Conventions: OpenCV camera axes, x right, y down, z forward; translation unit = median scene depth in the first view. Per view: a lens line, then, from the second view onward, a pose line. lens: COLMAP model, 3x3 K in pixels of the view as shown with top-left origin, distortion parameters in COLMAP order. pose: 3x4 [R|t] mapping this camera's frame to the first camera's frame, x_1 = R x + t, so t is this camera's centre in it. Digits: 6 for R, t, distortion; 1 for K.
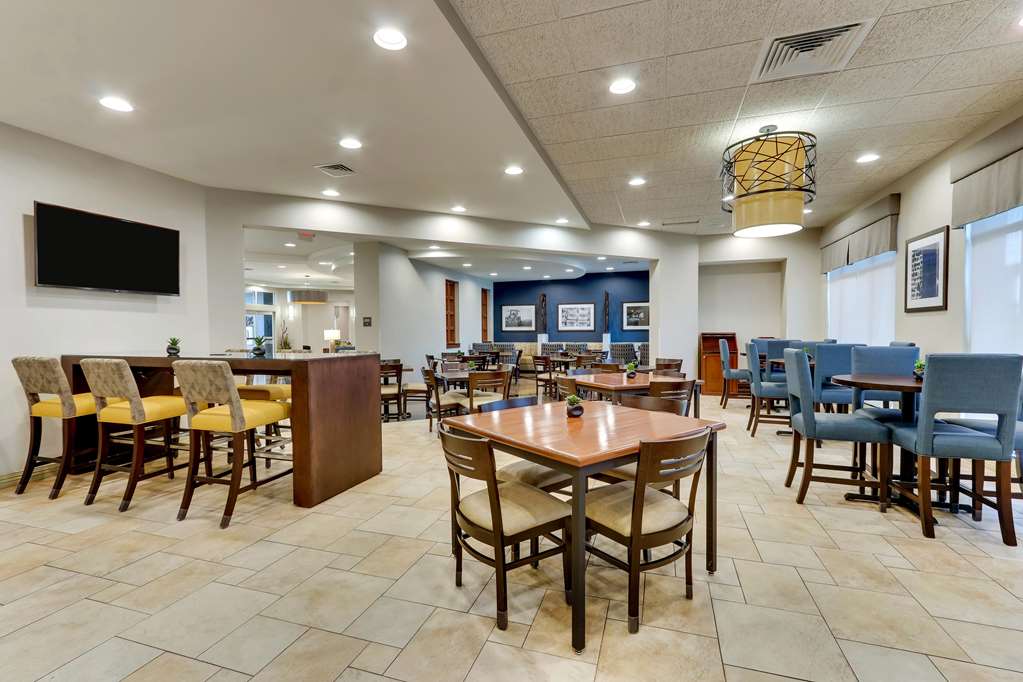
lens RADIAL K [[458.4, 0, 511.5], [0, 458.4, 341.0], [0, 0, 1]] dist [0.000103, 0.000001]
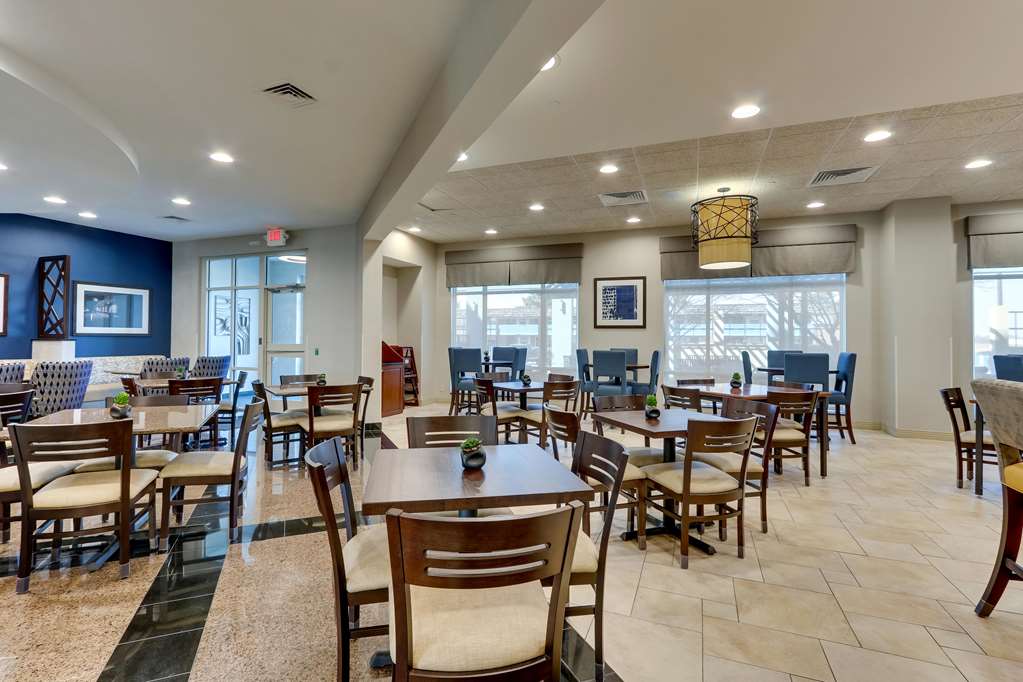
lens RADIAL K [[458.4, 0, 511.5], [0, 458.4, 341.0], [0, 0, 1]] dist [0.000103, 0.000001]
pose [[0.066770, 0.011323, 0.997704, -0.496197], [0.015105, 0.999810, -0.012357, -0.008109], [-0.997654, 0.015895, 0.066586, 1.032584]]
